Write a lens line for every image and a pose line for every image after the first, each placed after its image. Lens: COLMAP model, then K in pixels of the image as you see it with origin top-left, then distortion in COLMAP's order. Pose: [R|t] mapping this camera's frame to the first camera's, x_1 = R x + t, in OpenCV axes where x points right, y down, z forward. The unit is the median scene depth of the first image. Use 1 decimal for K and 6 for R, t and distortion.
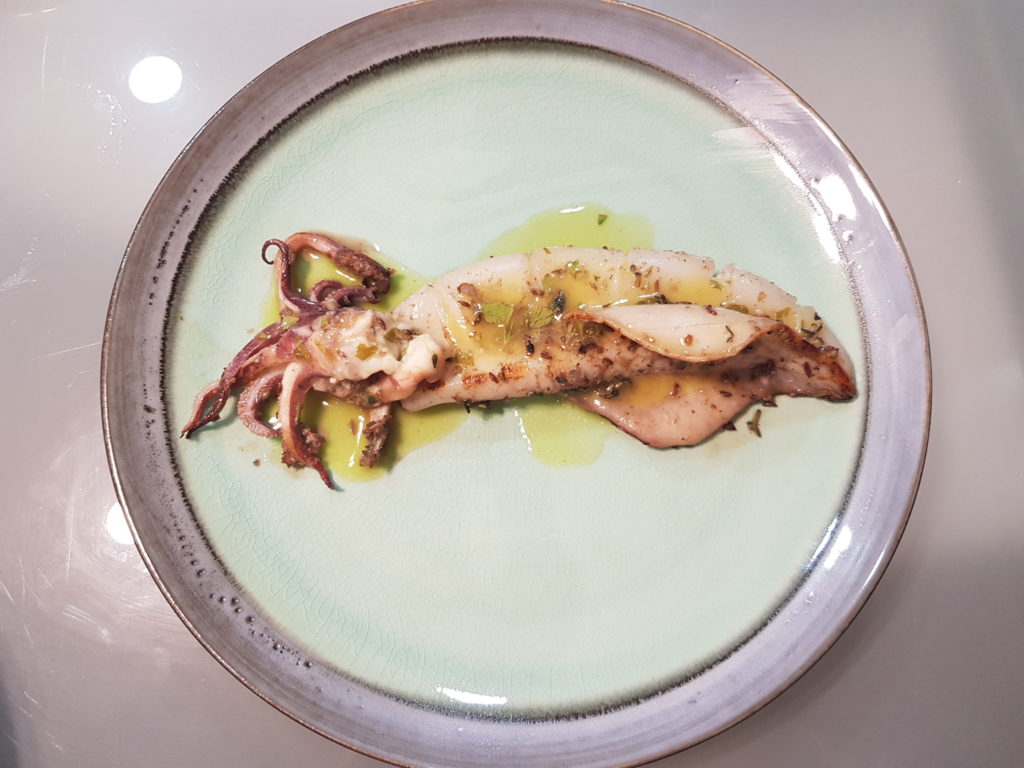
lens RADIAL K [[794.2, 0, 512.0], [0, 794.2, 384.0], [0, 0, 1]] dist [0.100483, -0.243289]
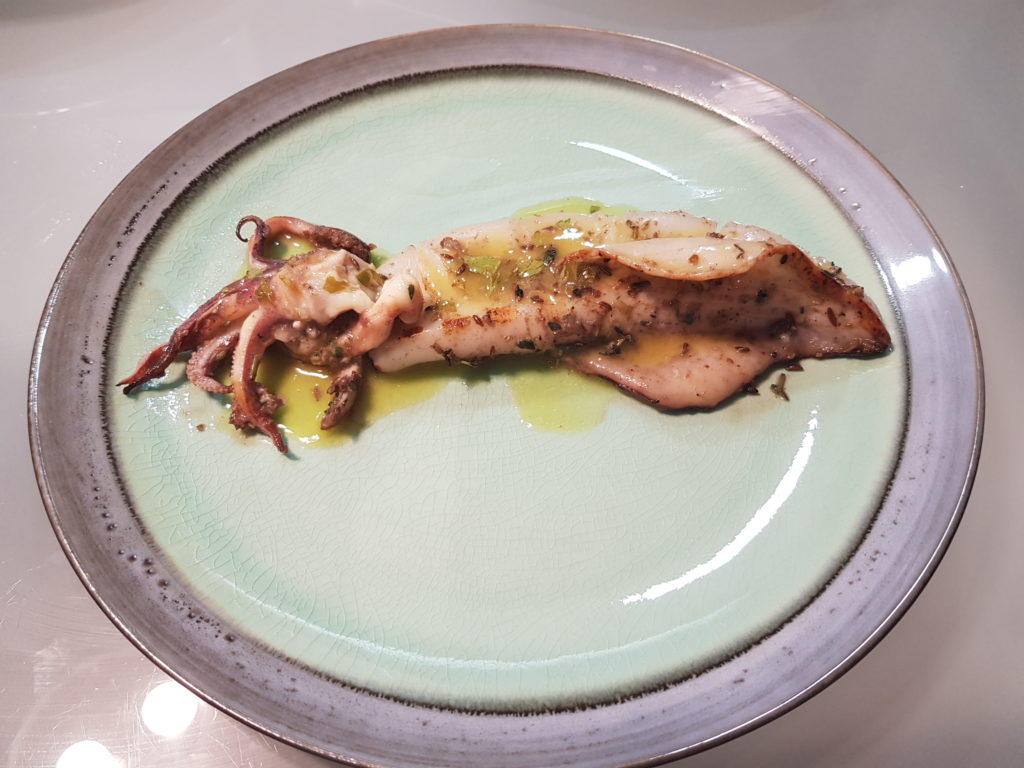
lens RADIAL K [[794.2, 0, 512.0], [0, 794.2, 384.0], [0, 0, 1]] dist [0.100483, -0.243289]
pose [[0.999886, -0.009922, -0.011345, 0.023841], [0.005469, 0.940294, -0.340319, 0.353469], [0.014044, 0.340218, 0.940242, 0.185706]]
